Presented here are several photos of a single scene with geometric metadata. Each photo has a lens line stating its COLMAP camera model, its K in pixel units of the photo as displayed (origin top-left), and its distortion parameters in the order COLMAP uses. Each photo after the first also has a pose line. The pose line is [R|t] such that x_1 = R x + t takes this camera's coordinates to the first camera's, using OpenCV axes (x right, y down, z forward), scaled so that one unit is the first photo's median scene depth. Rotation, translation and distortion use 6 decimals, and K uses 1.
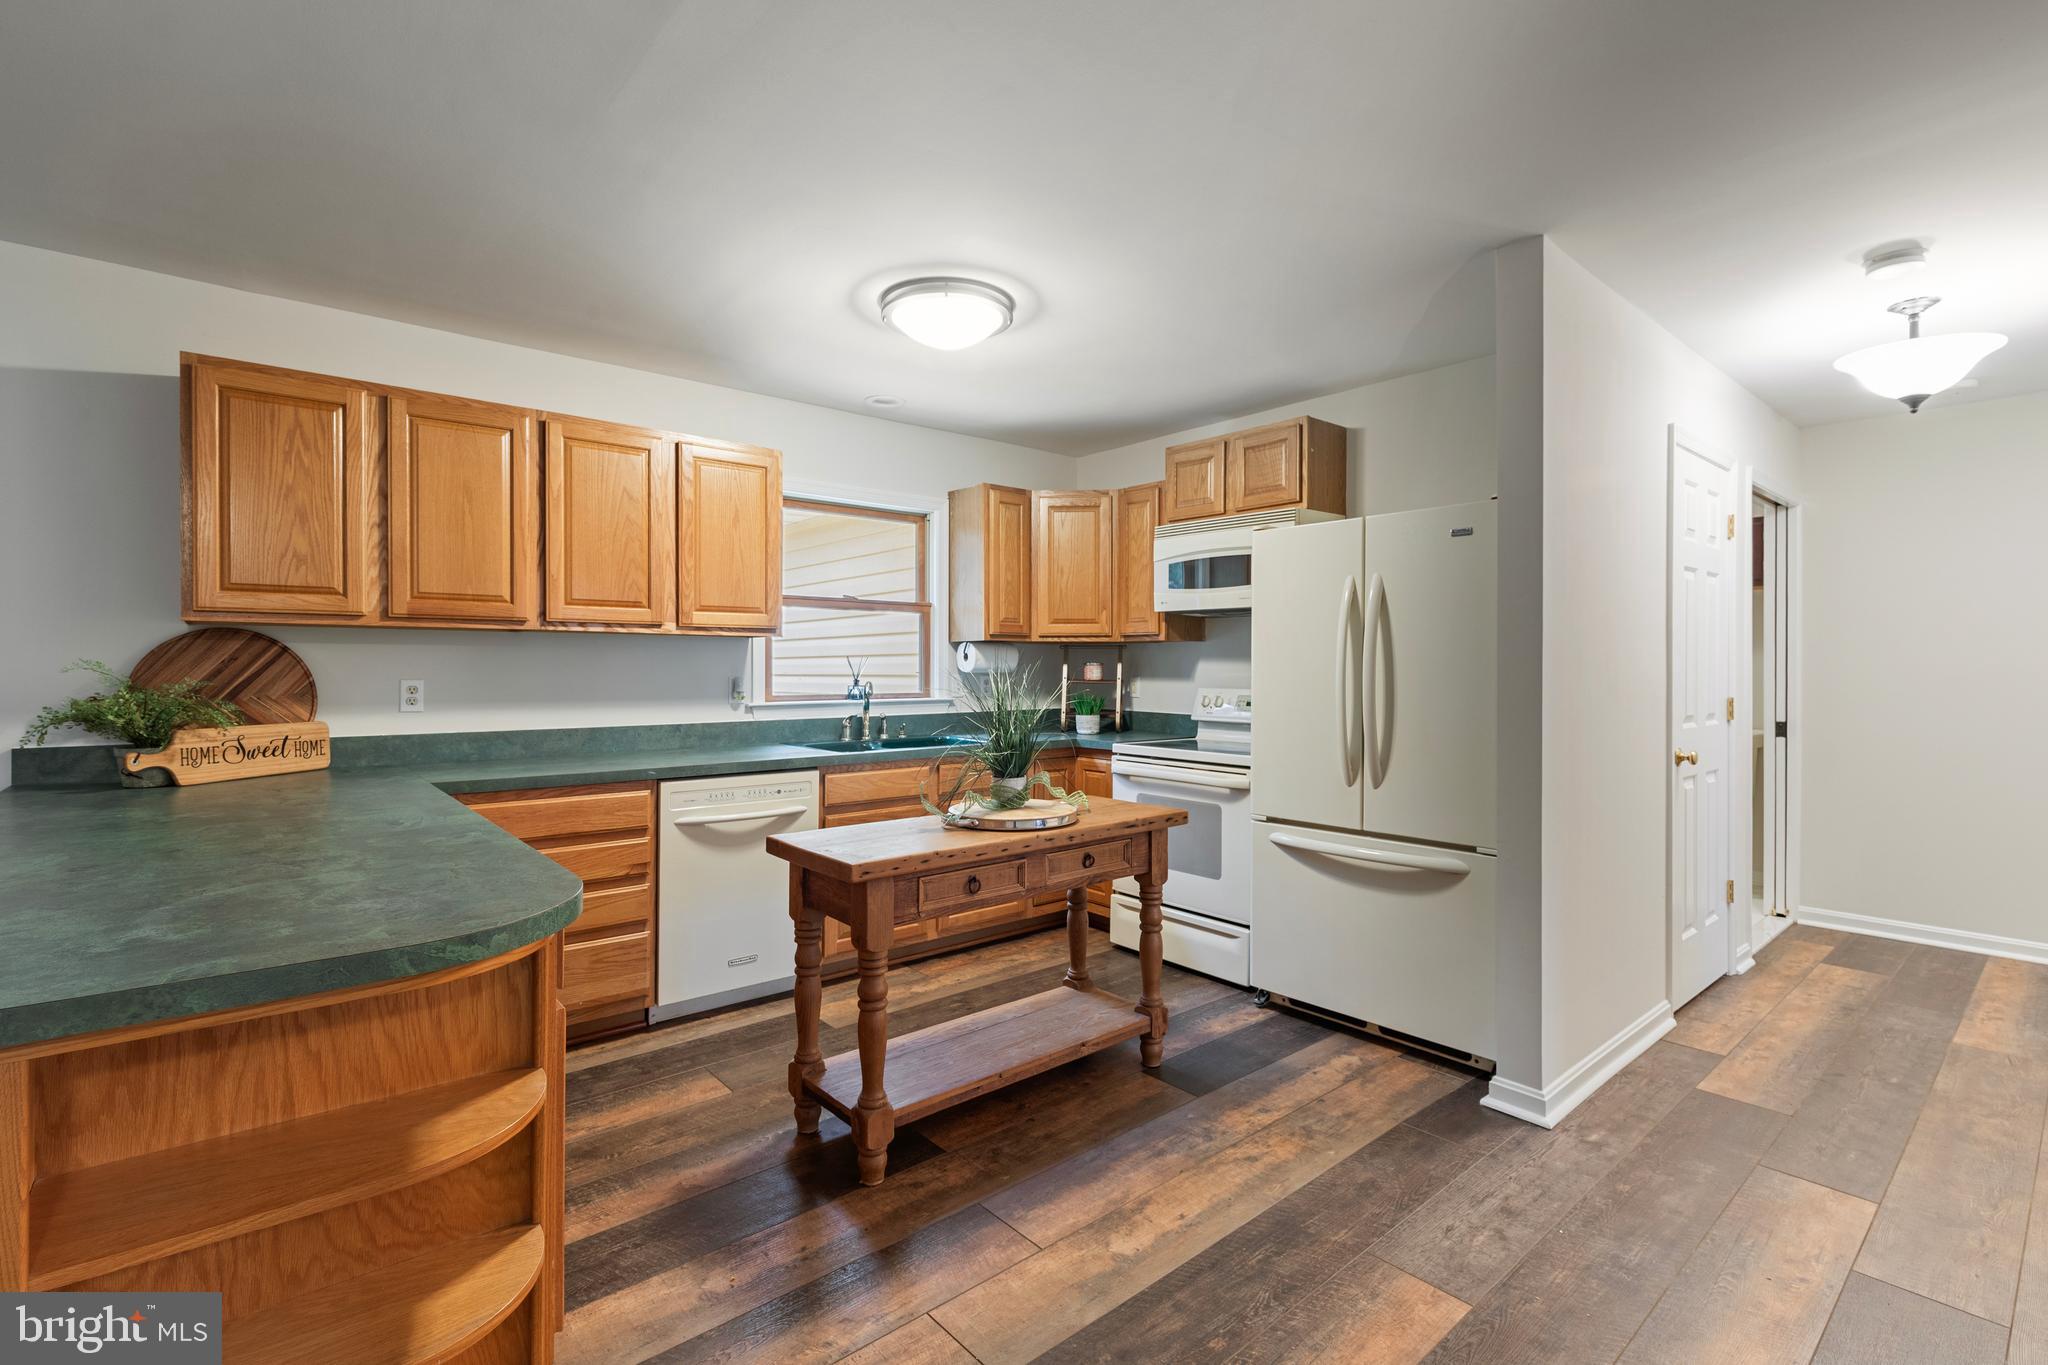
lens RADIAL K [[923.6, 0, 1023.0], [0, 923.6, 668.4], [0, 0, 1]] dist [0.000604, -0.000196]
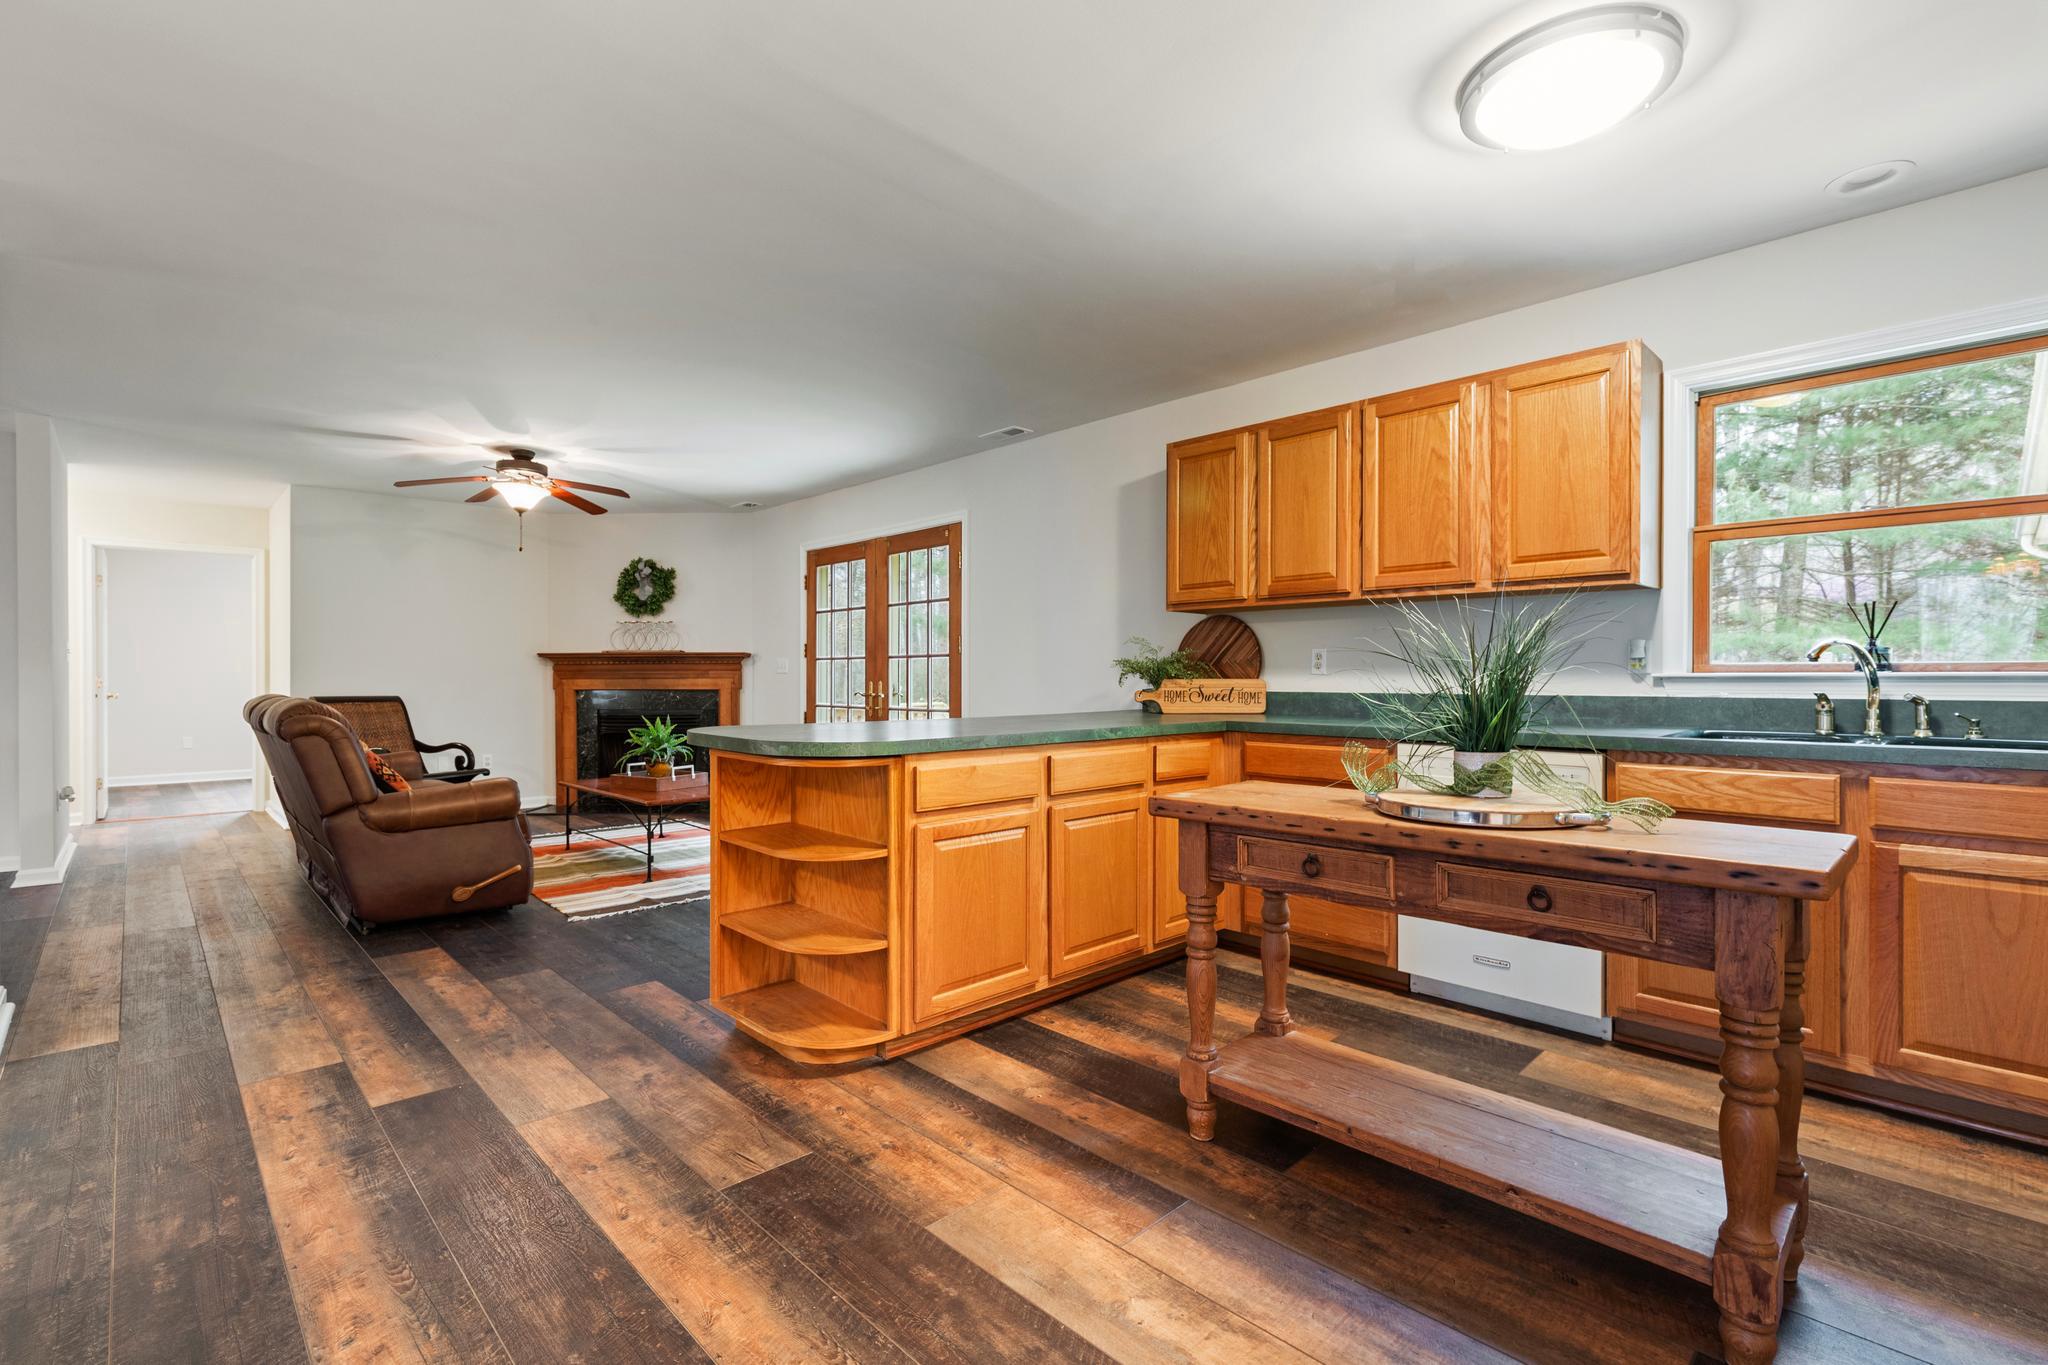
lens RADIAL K [[921.4, 0, 1022.5], [0, 921.4, 681.4], [0, 0, 1]] dist [0.003852, 0.000021]
pose [[0.065478, 0.002823, -0.997850, 0.575404], [-0.001832, 0.999995, 0.002709, 0.056780], [0.997852, 0.001651, 0.065483, 0.549147]]
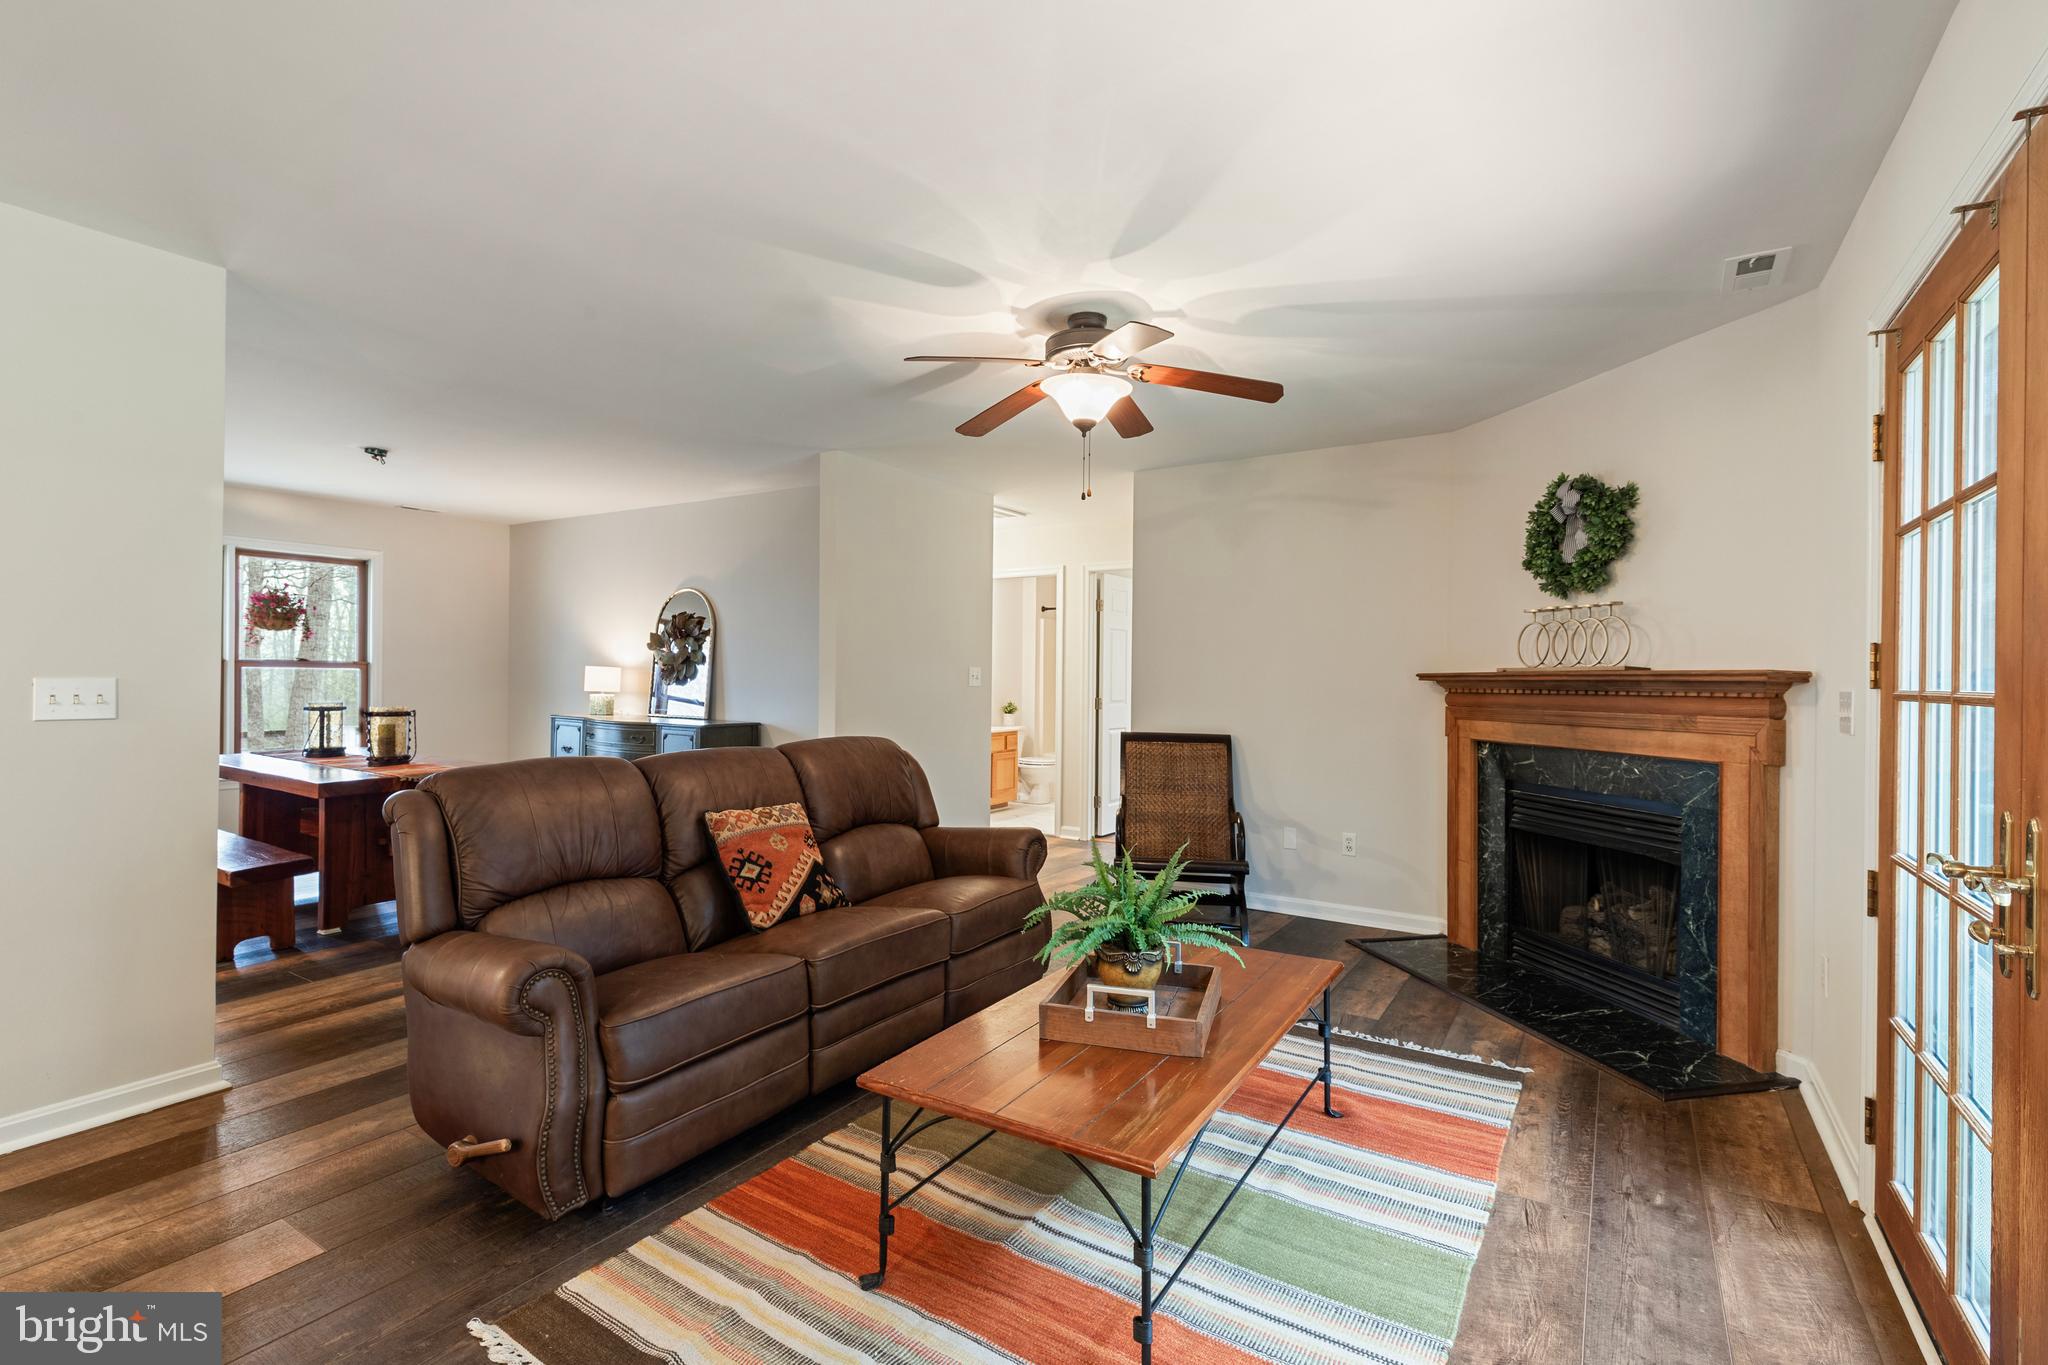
lens RADIAL K [[940.3, 0, 1021.9], [0, 940.3, 678.5], [0, 0, 1]] dist [0.002950, -0.000334]
pose [[-0.955304, -0.009542, -0.295470, -0.932351], [-0.010773, 0.999939, 0.002536, 0.001444], [0.295427, 0.005605, -0.955349, 0.643693]]
